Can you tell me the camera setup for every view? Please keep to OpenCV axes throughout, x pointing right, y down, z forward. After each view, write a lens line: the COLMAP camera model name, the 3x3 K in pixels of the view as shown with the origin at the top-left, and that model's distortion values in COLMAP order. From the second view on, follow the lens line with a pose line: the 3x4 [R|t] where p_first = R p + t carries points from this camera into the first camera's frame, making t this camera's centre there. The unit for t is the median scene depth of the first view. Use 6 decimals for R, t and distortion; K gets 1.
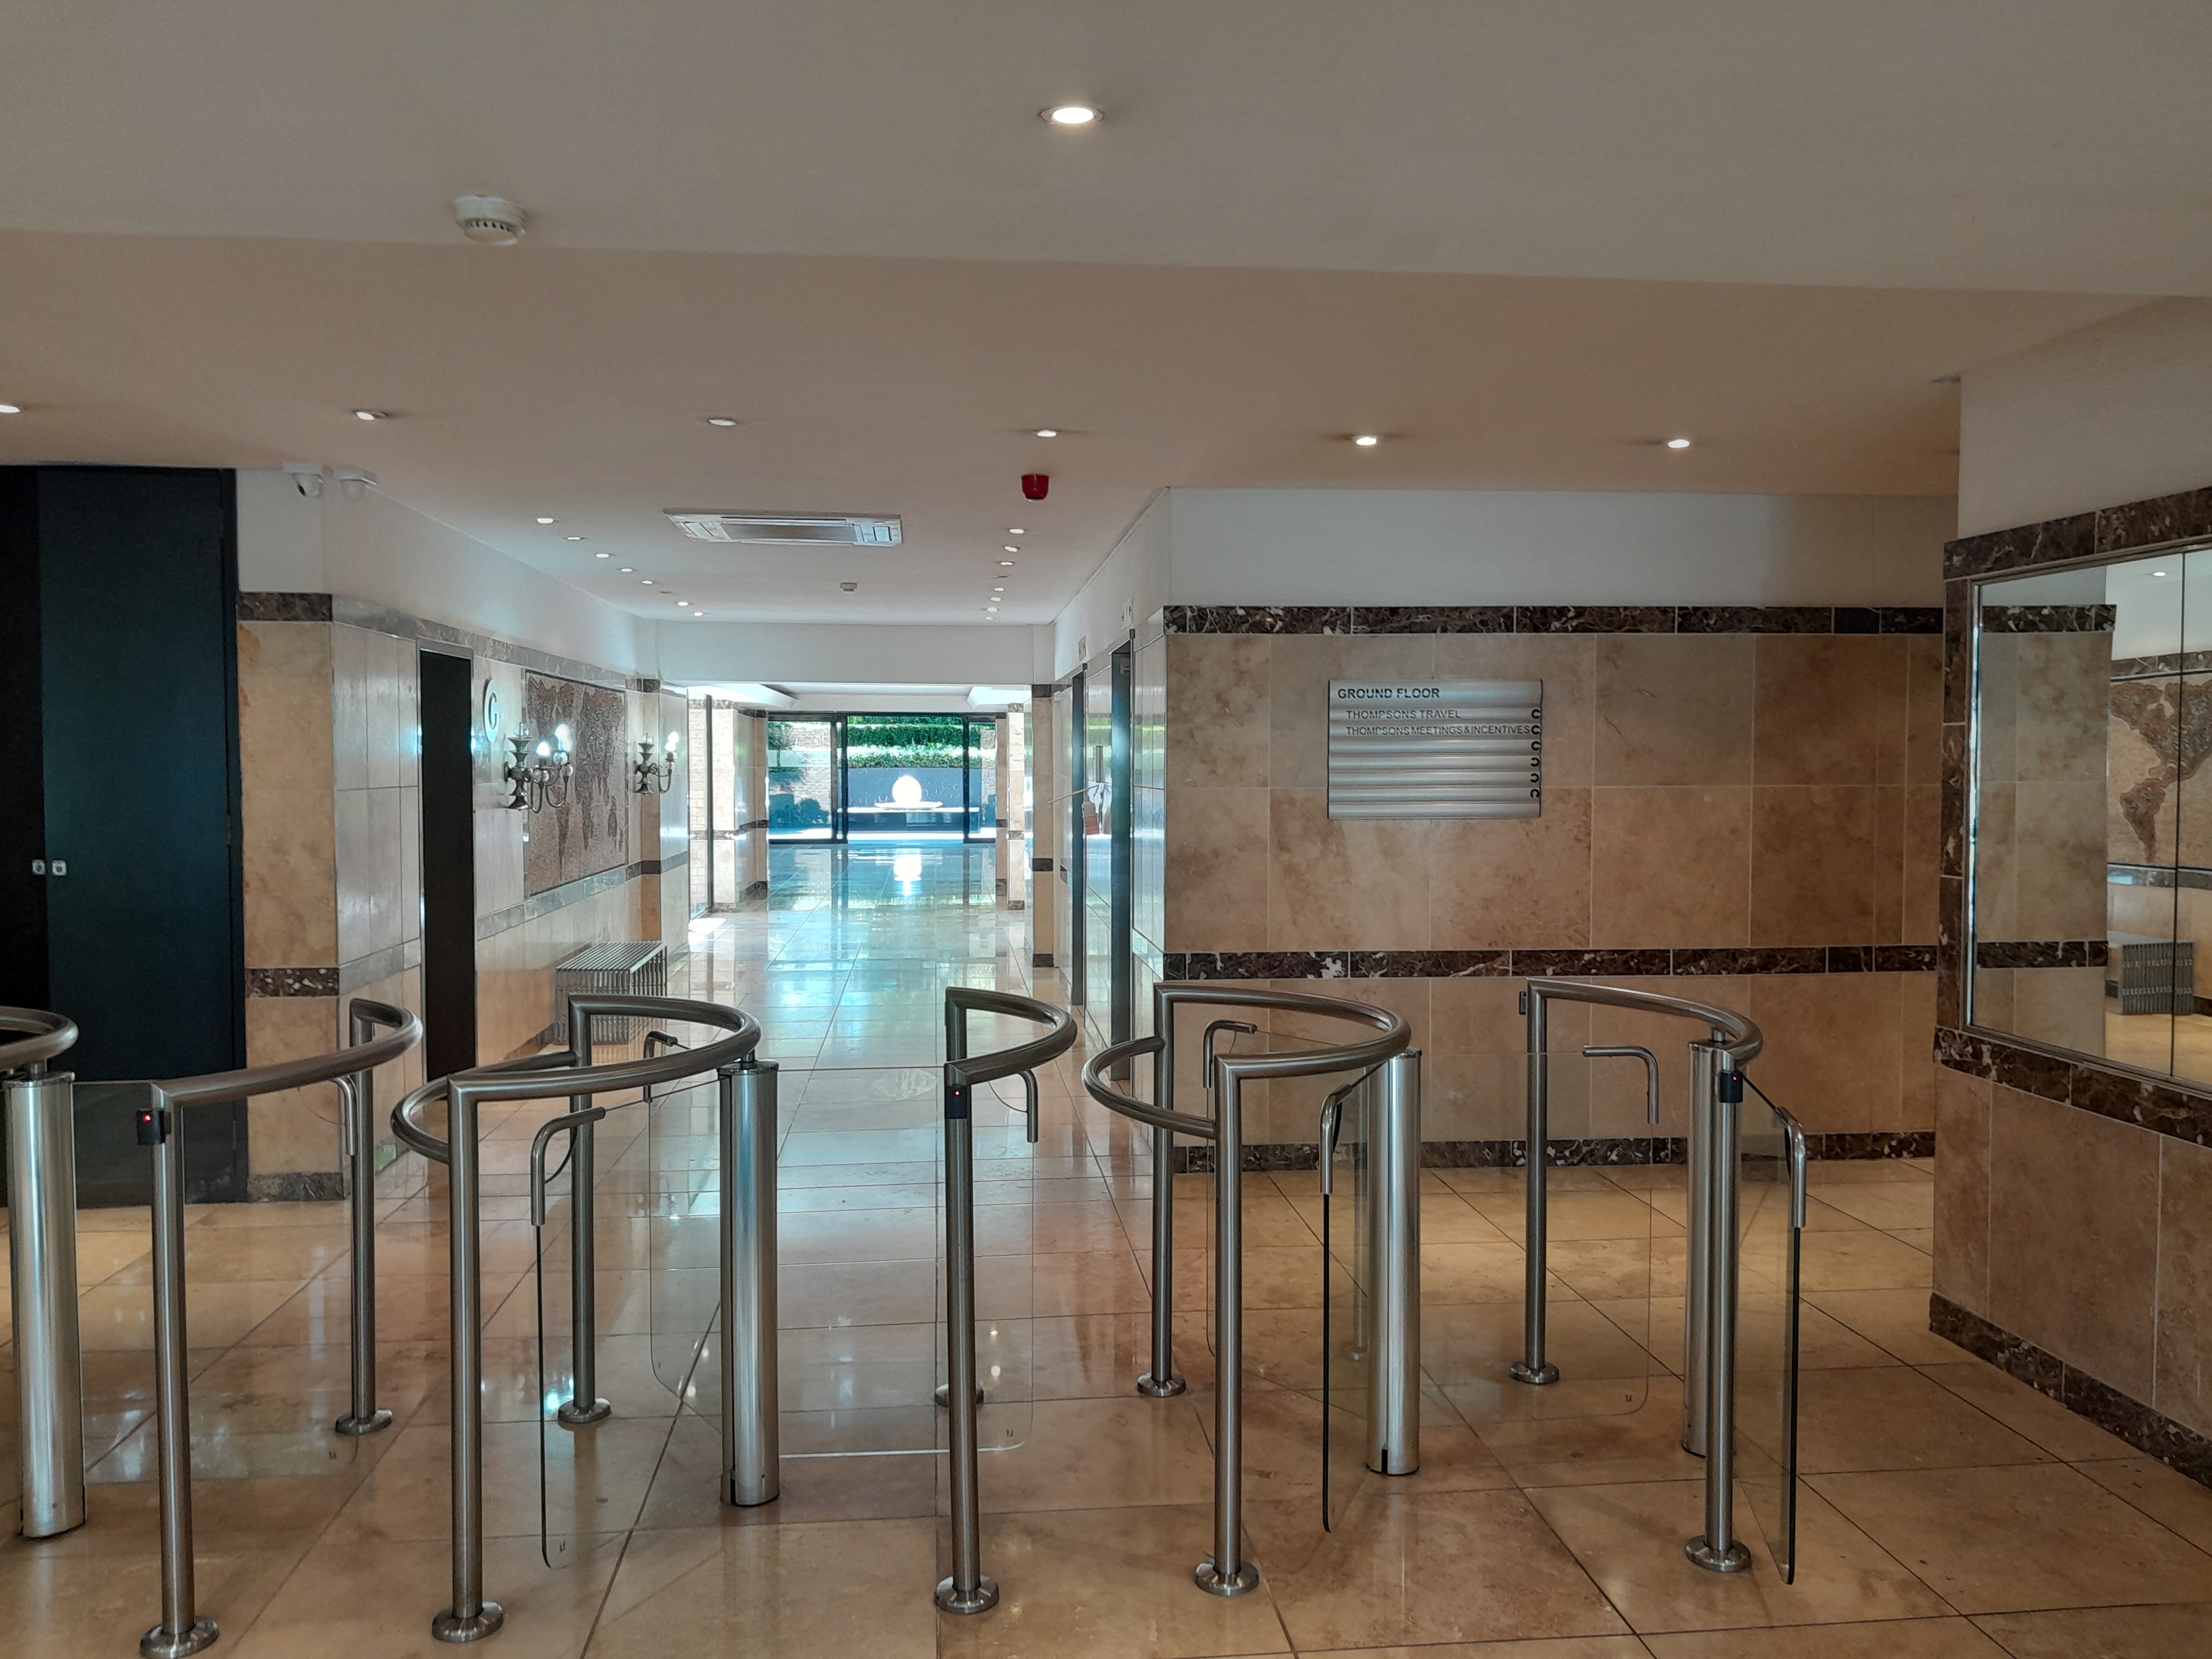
lens RADIAL K [[1738.8, 0, 1106.2], [0, 1738.8, 831.7], [0, 0, 1]] dist [0.045666, -0.076306]
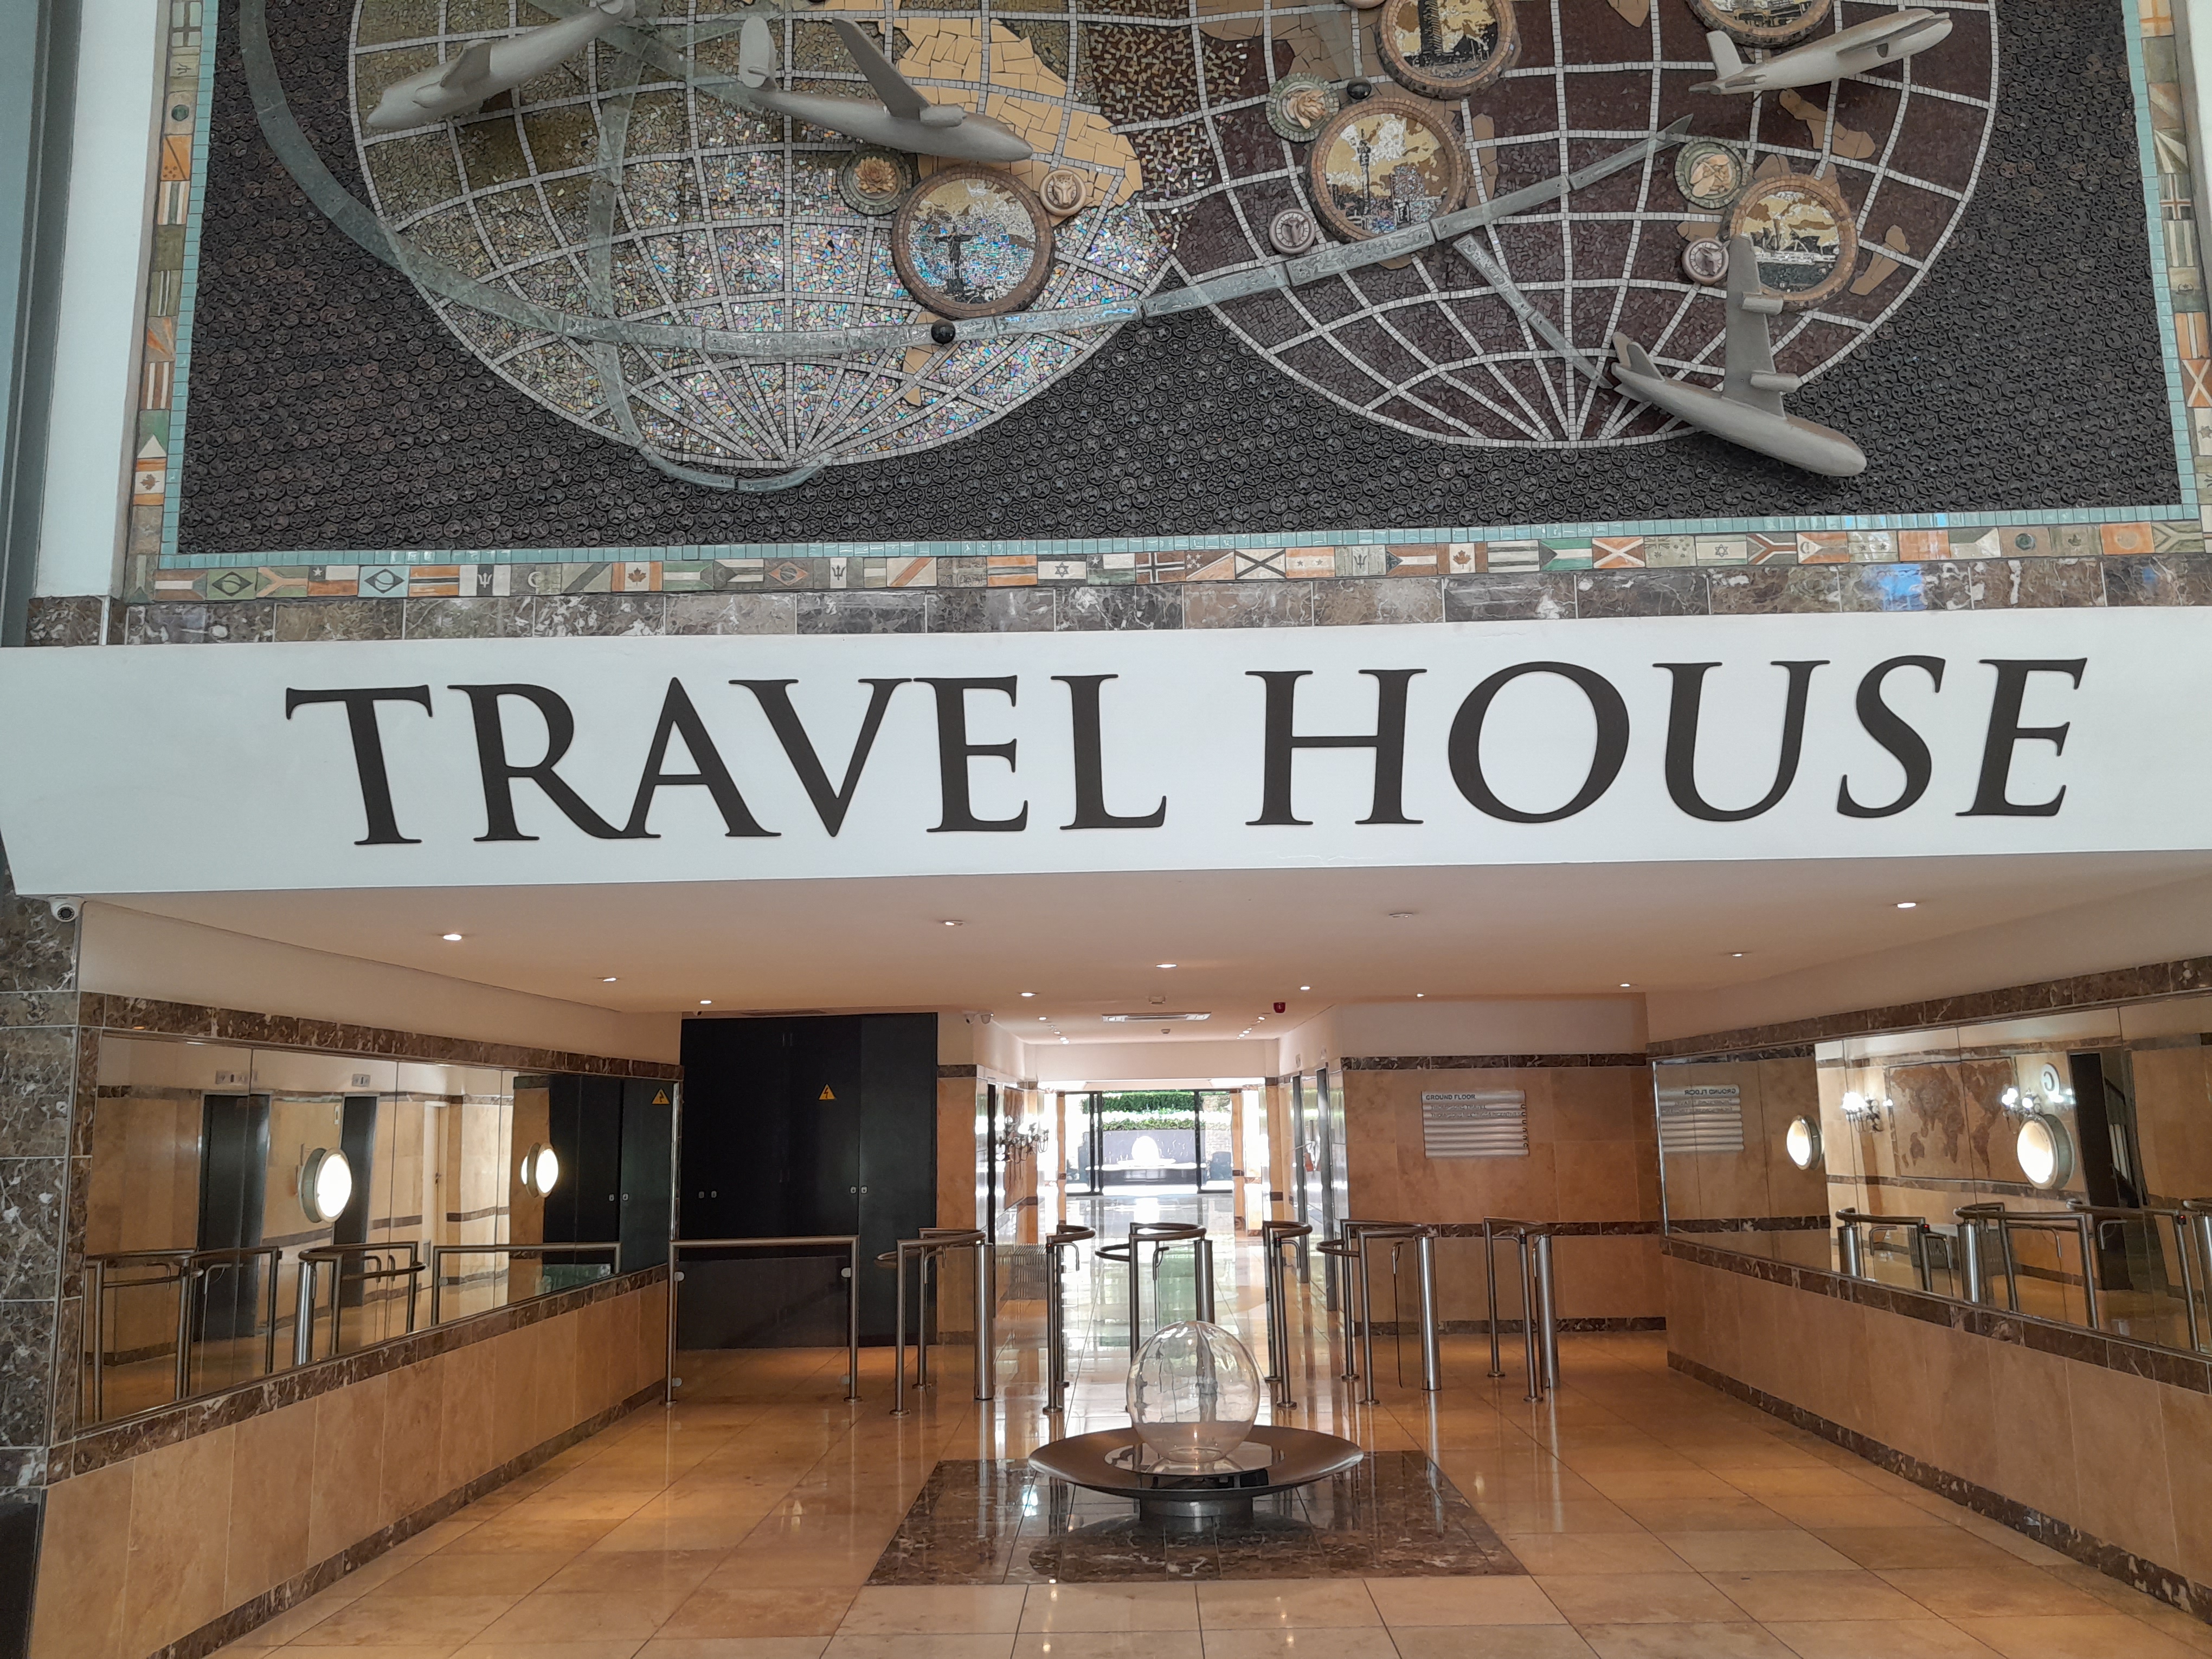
lens RADIAL K [[1738.8, 0, 1088.6], [0, 1738.8, 831.9], [0, 0, 1]] dist [0.045666, -0.076306]
pose [[0.991680, -0.038404, -0.122868, -0.000114], [0.012710, 0.979009, -0.203420, 0.014838], [0.128101, 0.200166, 0.971351, -0.592655]]
